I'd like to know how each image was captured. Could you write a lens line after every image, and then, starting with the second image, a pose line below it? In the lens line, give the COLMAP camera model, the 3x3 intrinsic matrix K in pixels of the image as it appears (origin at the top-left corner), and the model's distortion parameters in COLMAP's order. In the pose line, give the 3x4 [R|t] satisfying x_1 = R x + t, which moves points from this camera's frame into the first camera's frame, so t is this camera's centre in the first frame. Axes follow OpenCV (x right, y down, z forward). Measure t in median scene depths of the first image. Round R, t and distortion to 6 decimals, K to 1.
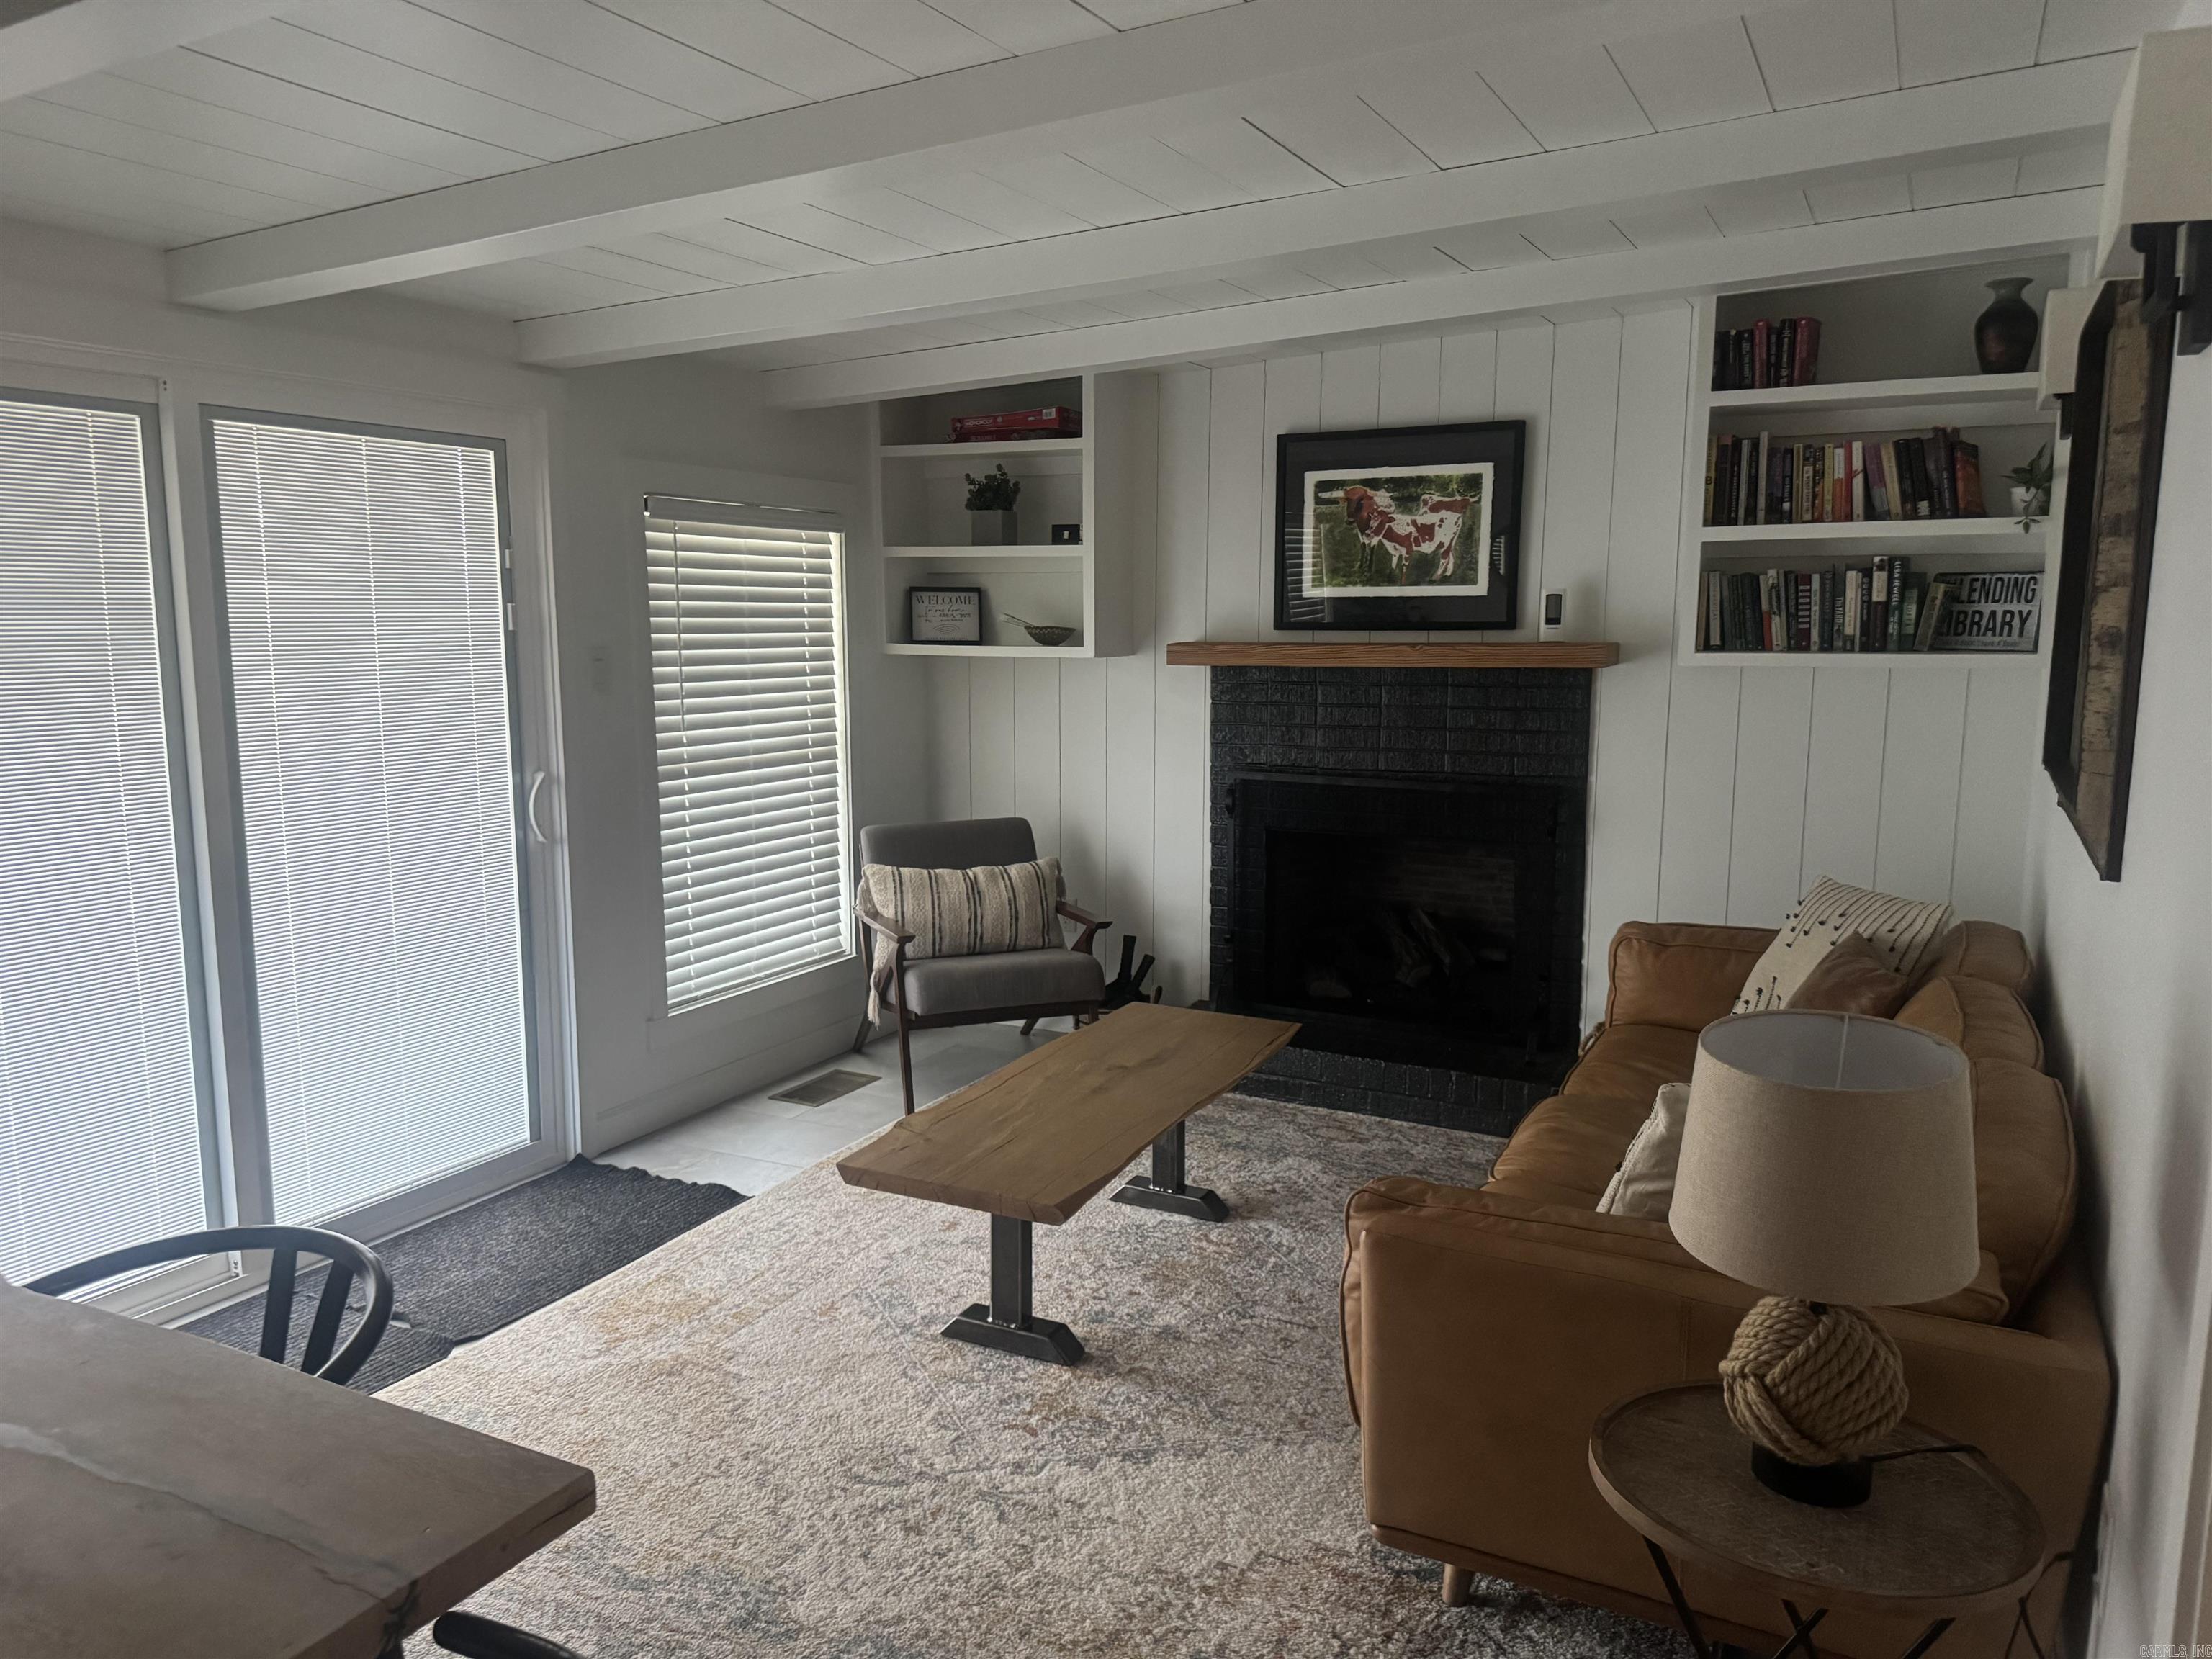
lens RADIAL K [[1575.7, 0, 1113.3], [0, 1575.7, 846.0], [0, 0, 1]] dist [0.139933, -0.231560]
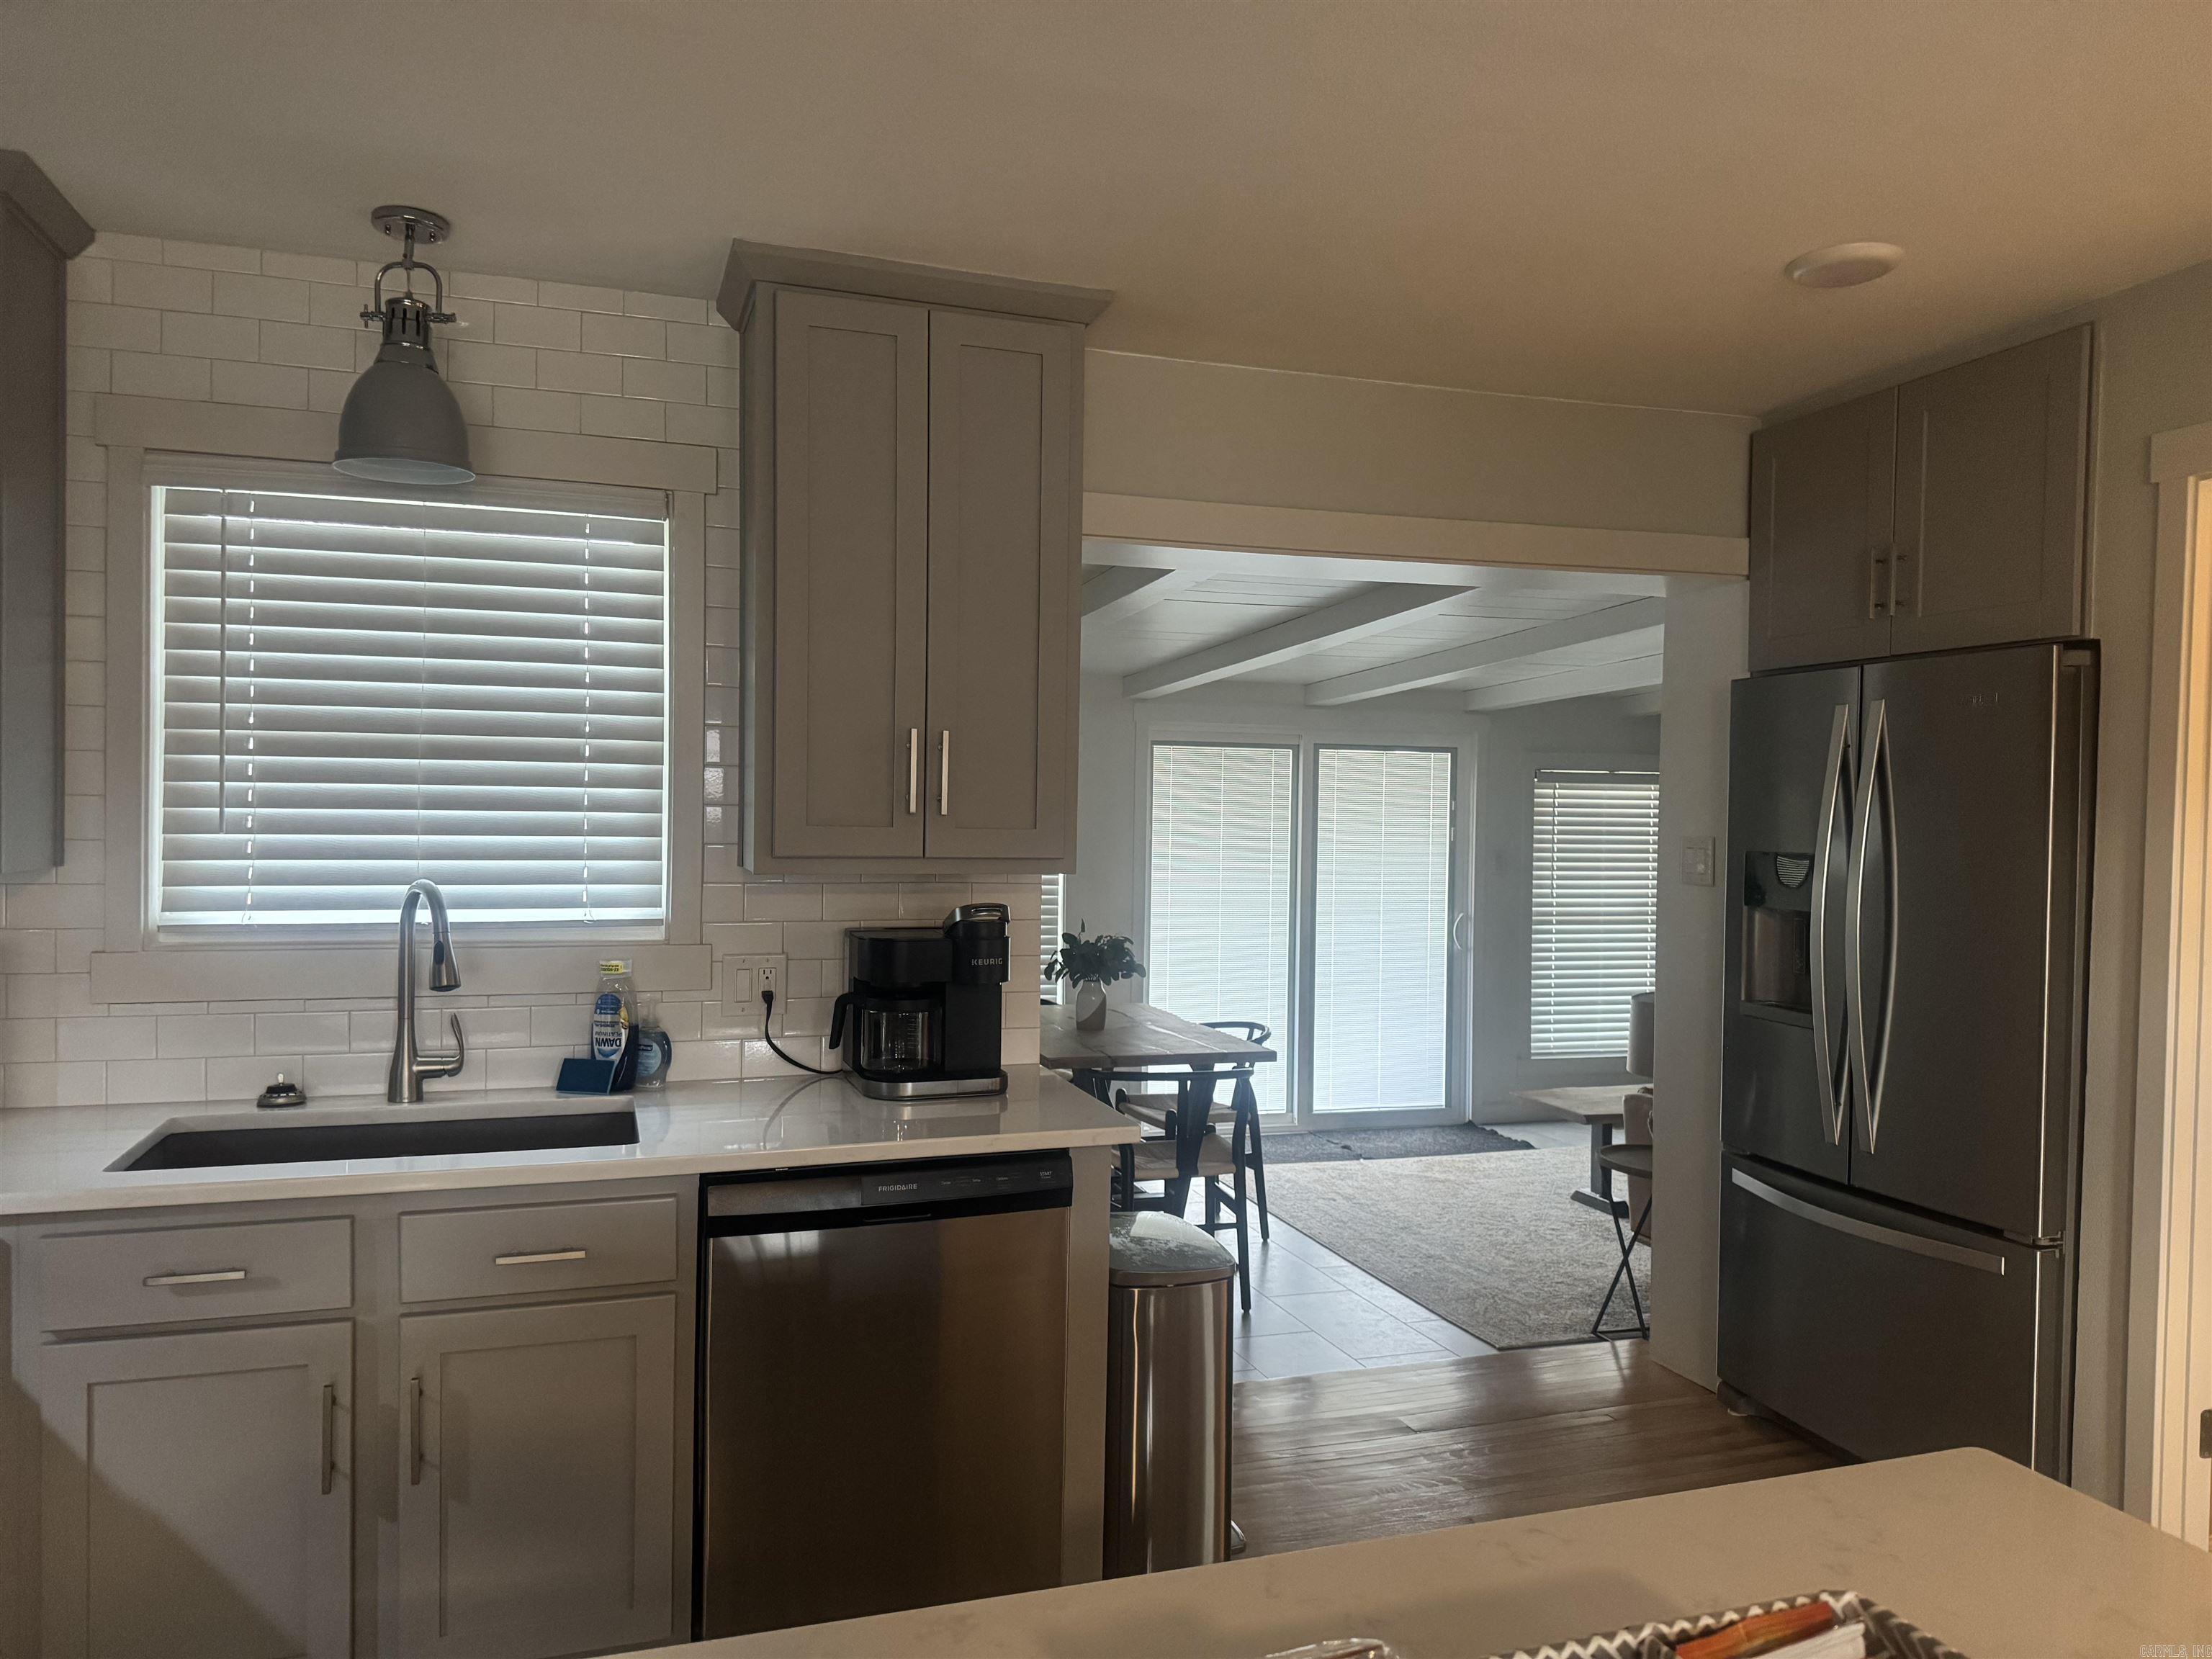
lens RADIAL K [[1562.6, 0, 1112.6], [0, 1562.6, 843.7], [0, 0, 1]] dist [0.030080, -0.047890]
pose [[0.720262, 0.015768, -0.693523, 0.642517], [-0.110777, 0.989527, -0.092549, 0.091677], [0.684800, 0.143486, 0.714465, -0.650585]]
